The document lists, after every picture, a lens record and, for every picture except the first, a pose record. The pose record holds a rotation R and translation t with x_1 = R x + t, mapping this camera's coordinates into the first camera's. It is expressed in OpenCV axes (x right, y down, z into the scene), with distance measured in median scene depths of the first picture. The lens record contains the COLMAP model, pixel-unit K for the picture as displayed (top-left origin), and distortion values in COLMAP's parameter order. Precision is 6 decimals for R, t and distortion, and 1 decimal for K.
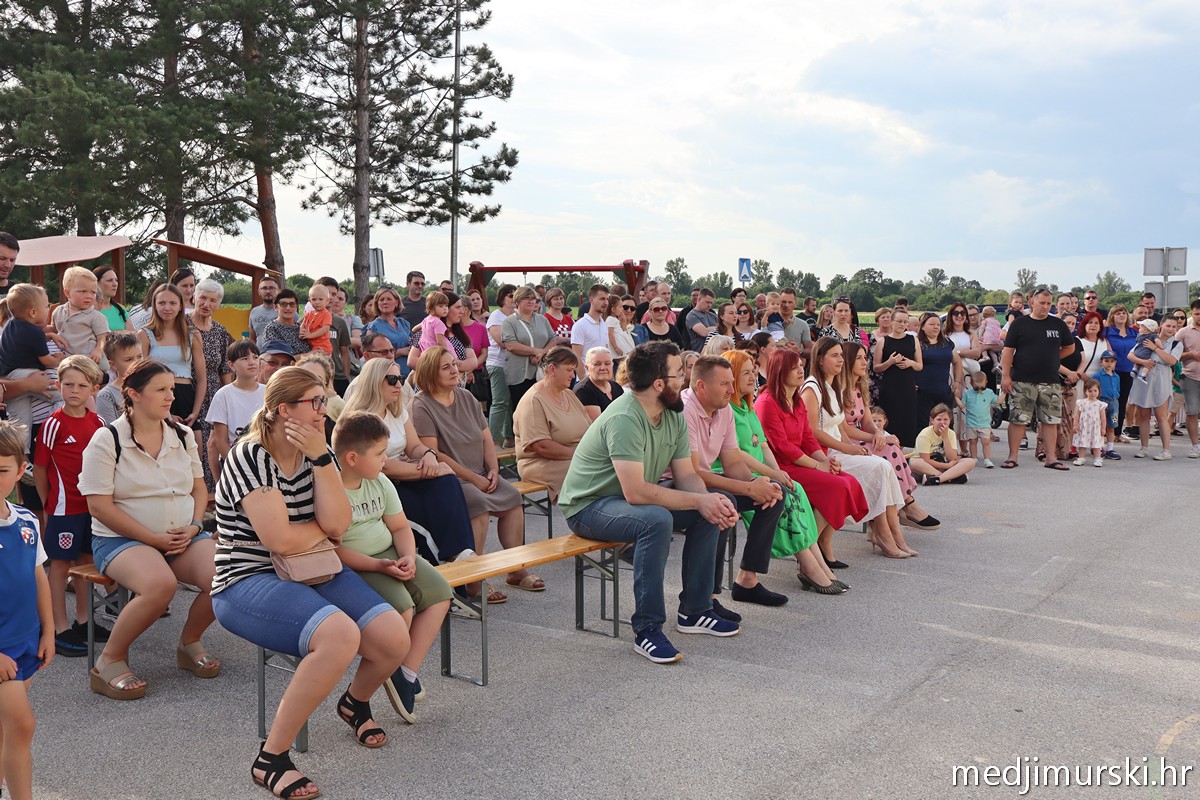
lens RADIAL K [[1187.7, 0, 600.0], [0, 1187.7, 400.0], [0, 0, 1]] dist [-0.014635, -0.001682]
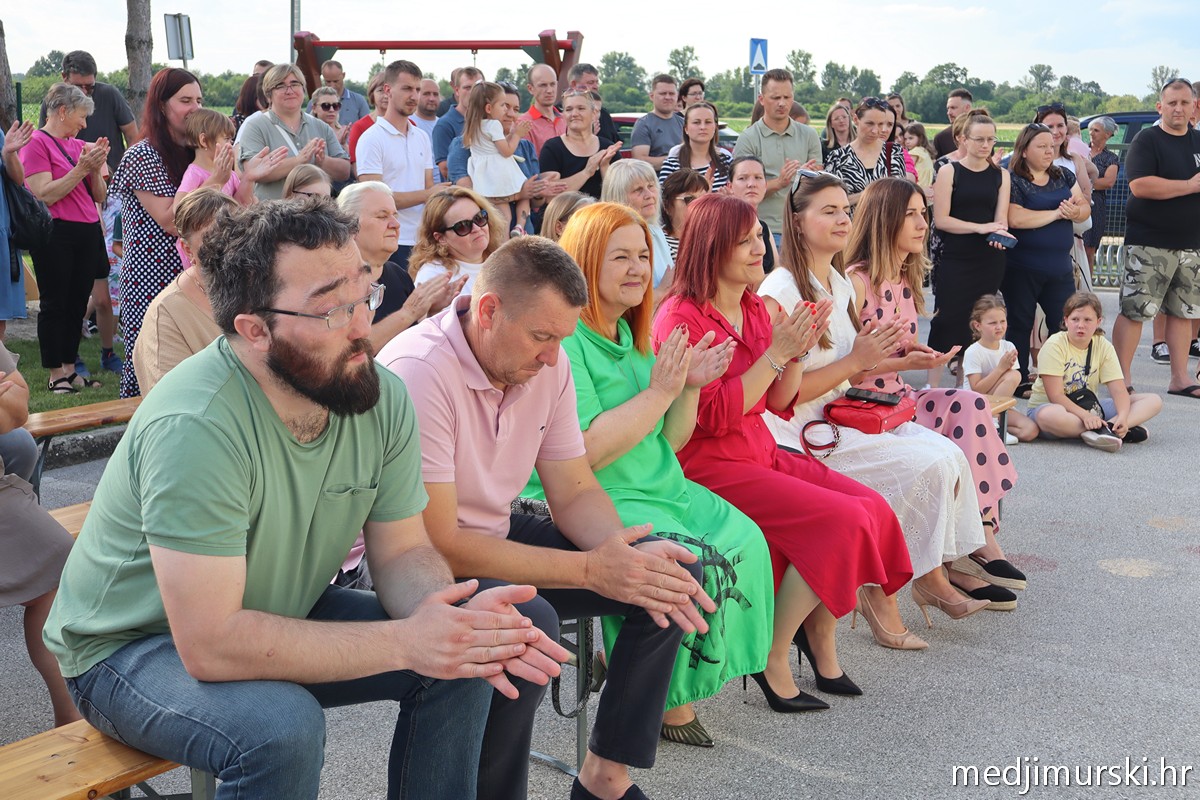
lens RADIAL K [[1594.5, 0, 600.0], [0, 1594.5, 400.0], [0, 0, 1]] dist [0.020703, -0.006771]
pose [[0.999885, 0.008082, 0.012851, 0.030029], [-0.009315, 0.995050, 0.098934, -0.008313], [-0.011988, -0.099042, 0.995011, 0.123953]]
